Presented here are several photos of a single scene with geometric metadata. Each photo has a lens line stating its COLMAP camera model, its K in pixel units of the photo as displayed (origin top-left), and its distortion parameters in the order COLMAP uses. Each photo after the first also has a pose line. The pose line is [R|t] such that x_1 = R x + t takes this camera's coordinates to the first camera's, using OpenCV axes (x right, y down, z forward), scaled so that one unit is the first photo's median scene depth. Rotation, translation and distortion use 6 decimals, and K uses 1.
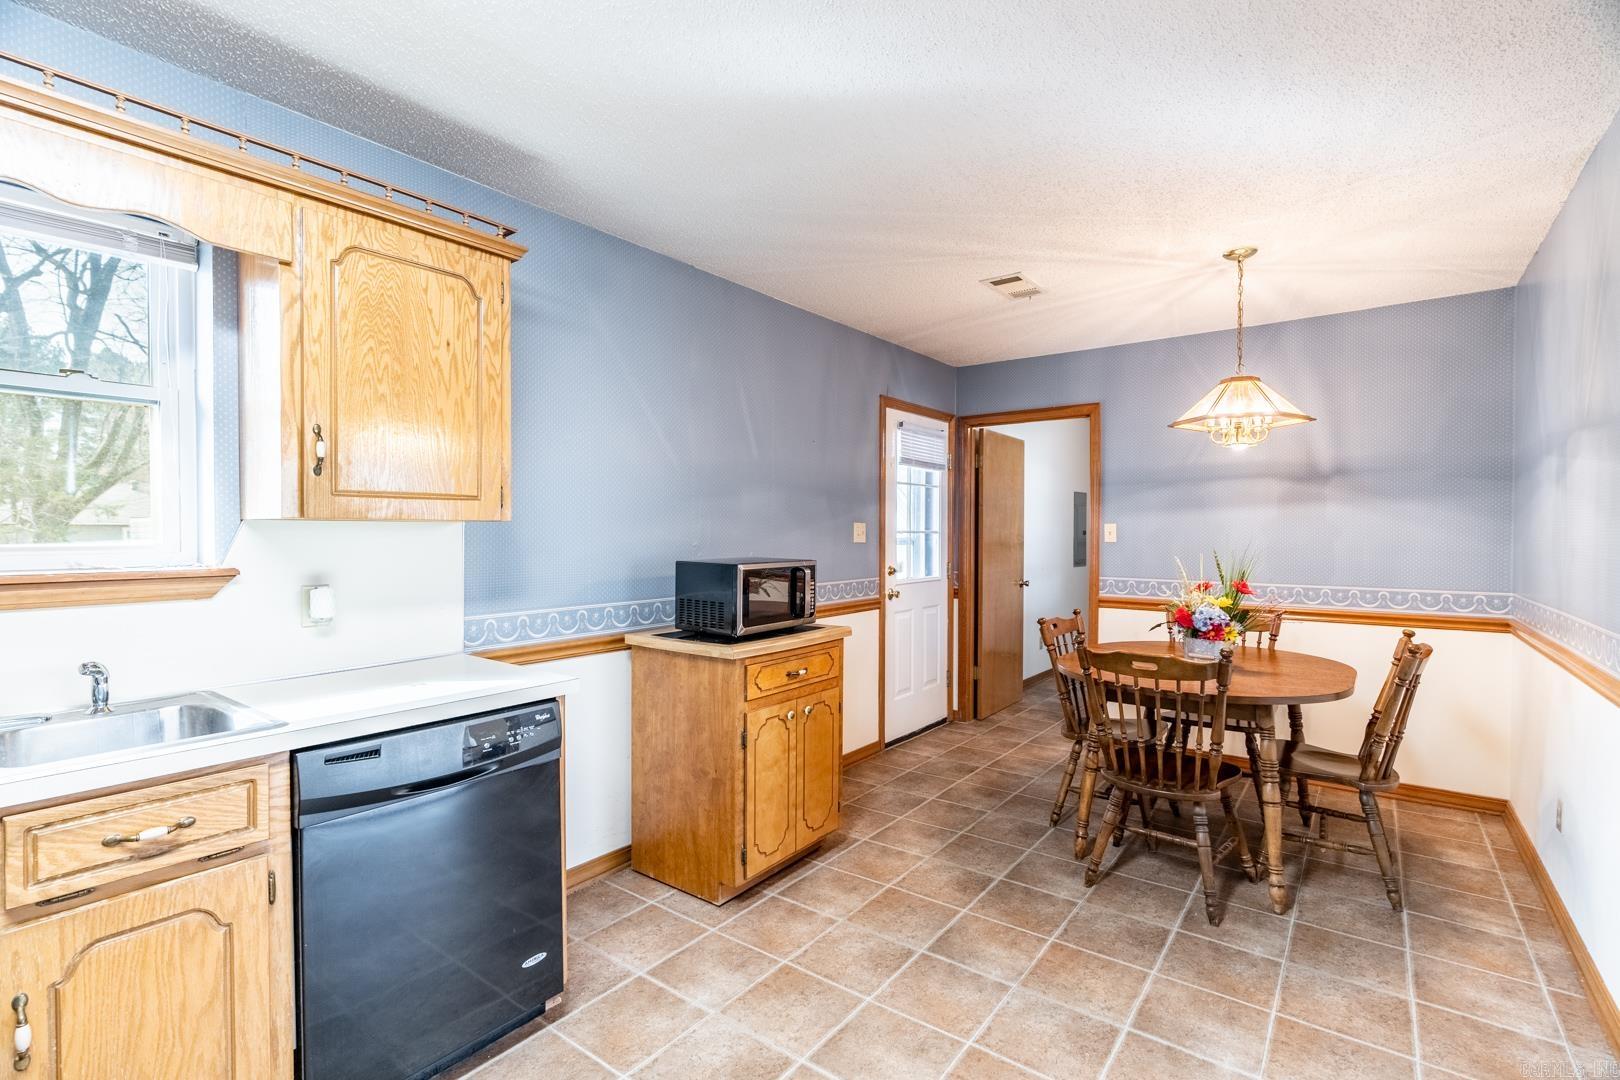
lens RADIAL K [[742.0, 0, 806.0], [0, 742.0, 541.1], [0, 0, 1]] dist [-0.005336, 0.001519]
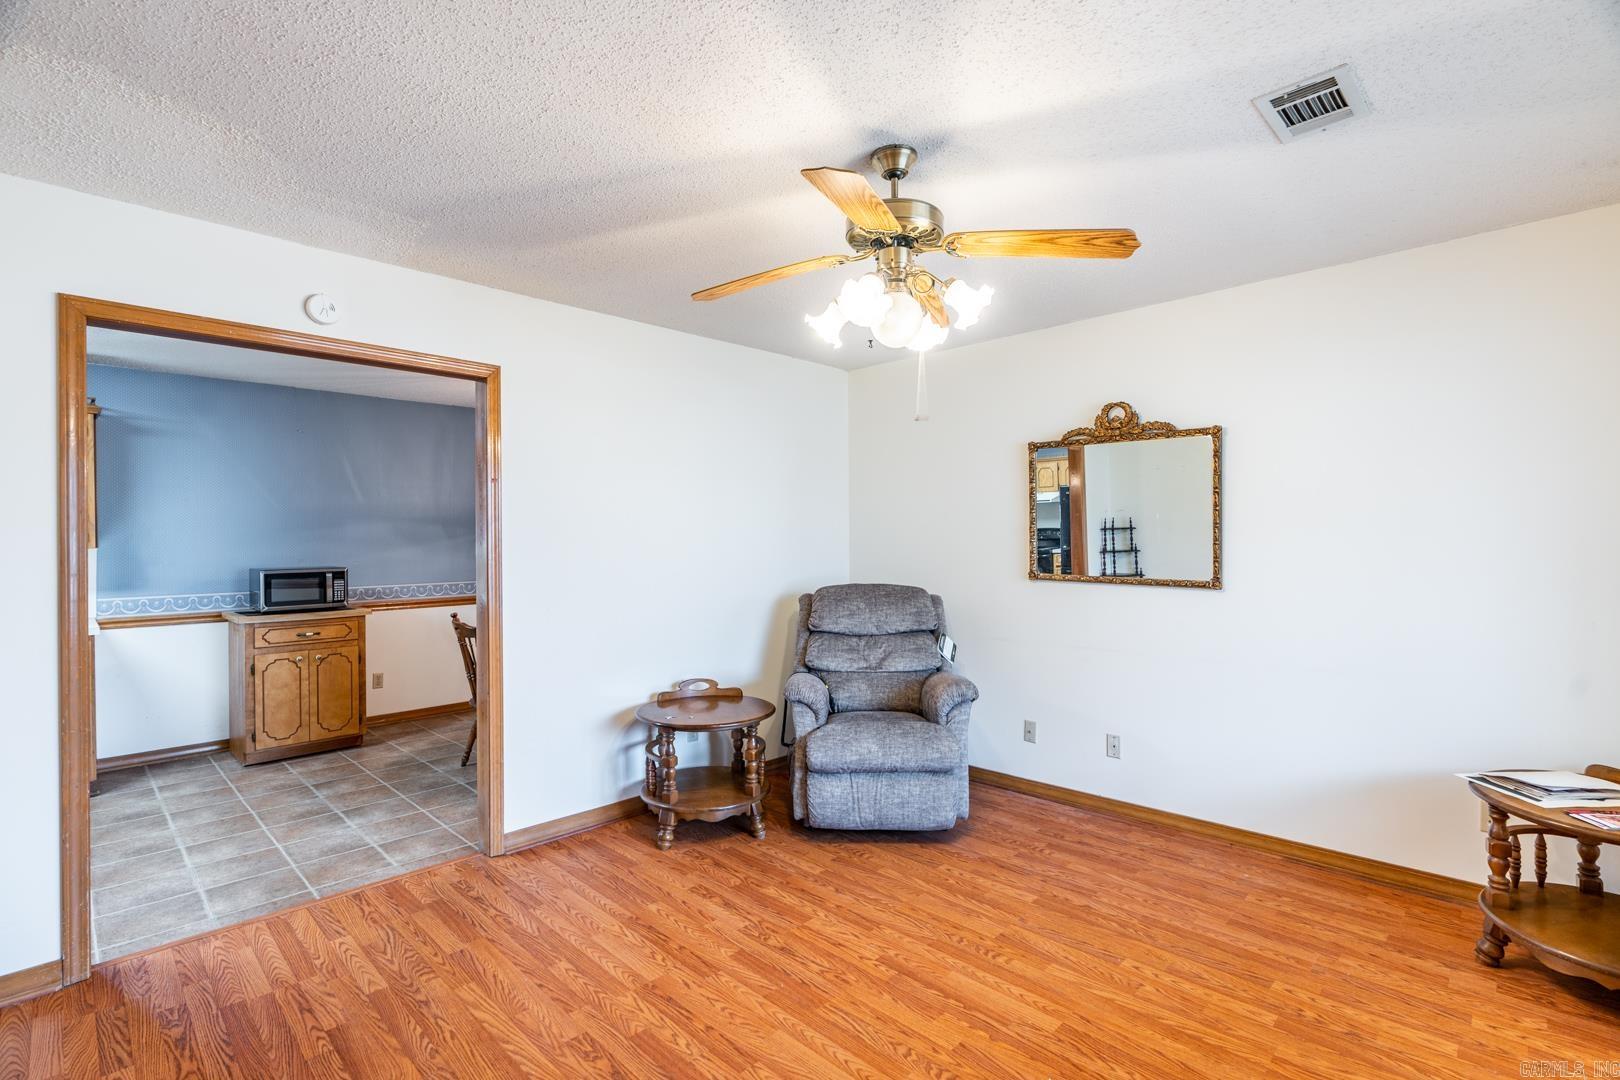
lens RADIAL K [[742.0, 0, 801.5], [0, 742.0, 541.2], [0, 0, 1]] dist [-0.005336, 0.001519]
pose [[0.991845, -0.007769, -0.127214, 1.294517], [0.006461, 0.999922, -0.010691, -0.009985], [0.127287, 0.009782, 0.991818, -0.522751]]
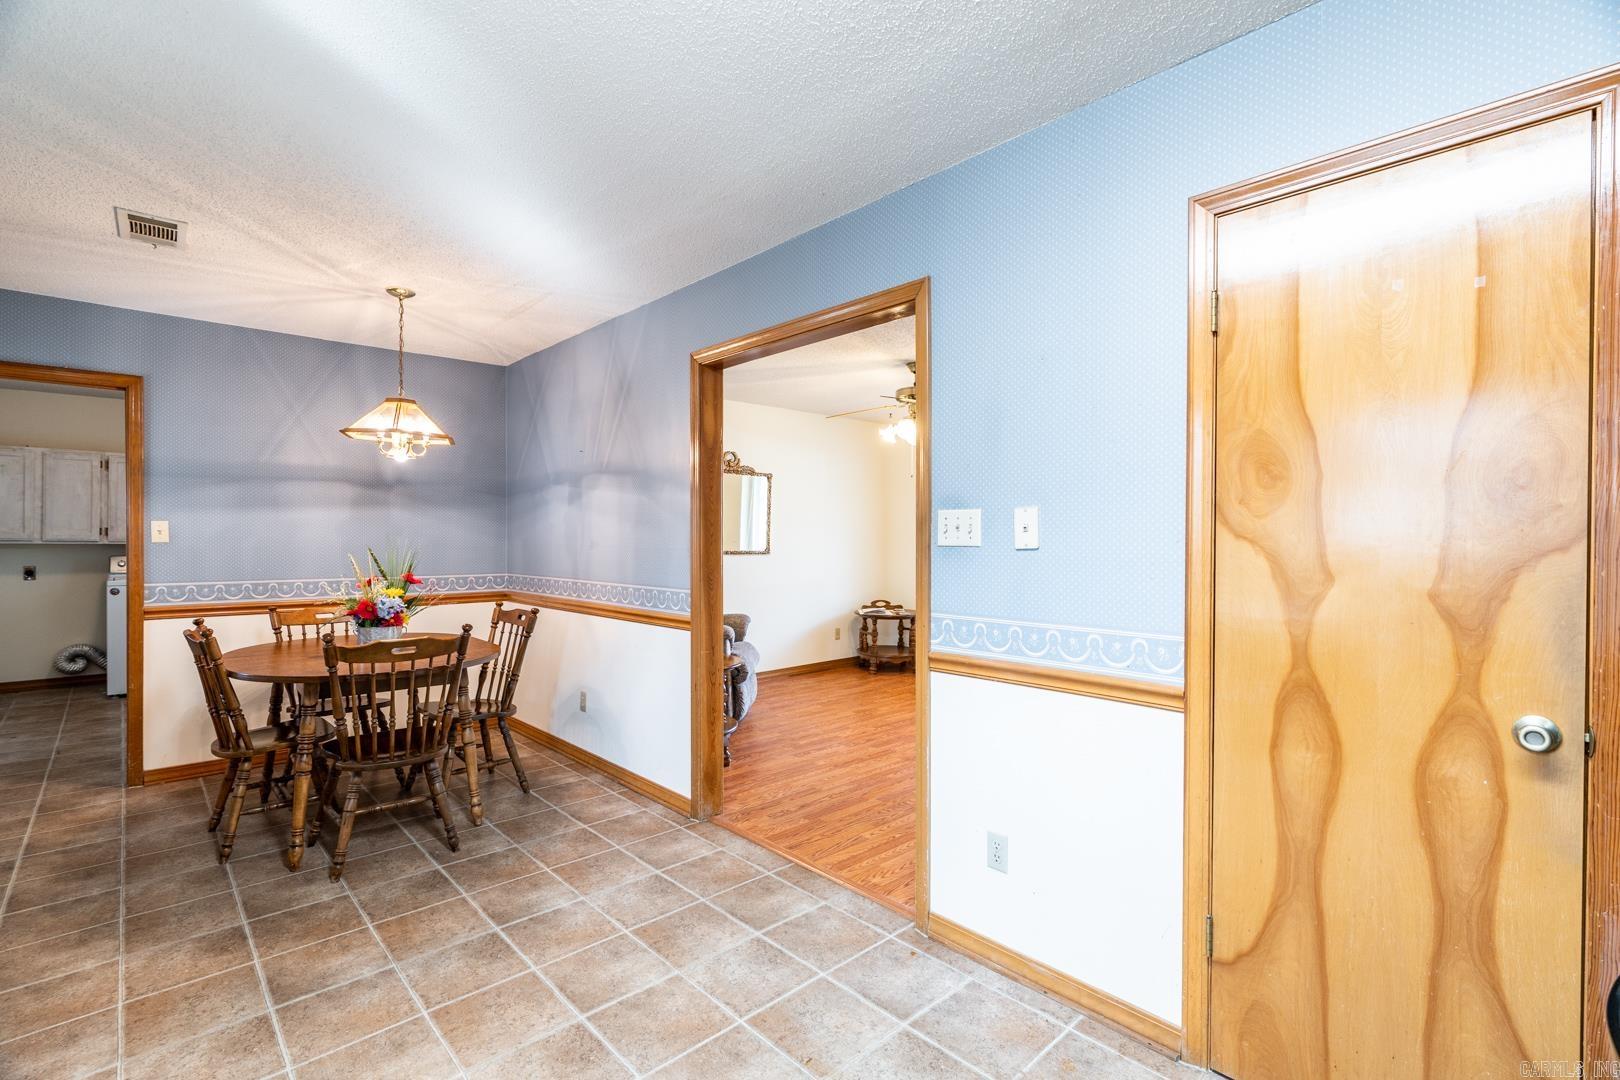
lens RADIAL K [[742.0, 0, 809.5], [0, 742.0, 539.3], [0, 0, 1]] dist [-0.005336, 0.001519]
pose [[0.168855, -0.006435, 0.985620, -0.486772], [0.008019, 0.999955, 0.005155, -0.000916], [-0.985608, 0.007034, 0.168898, 0.182966]]
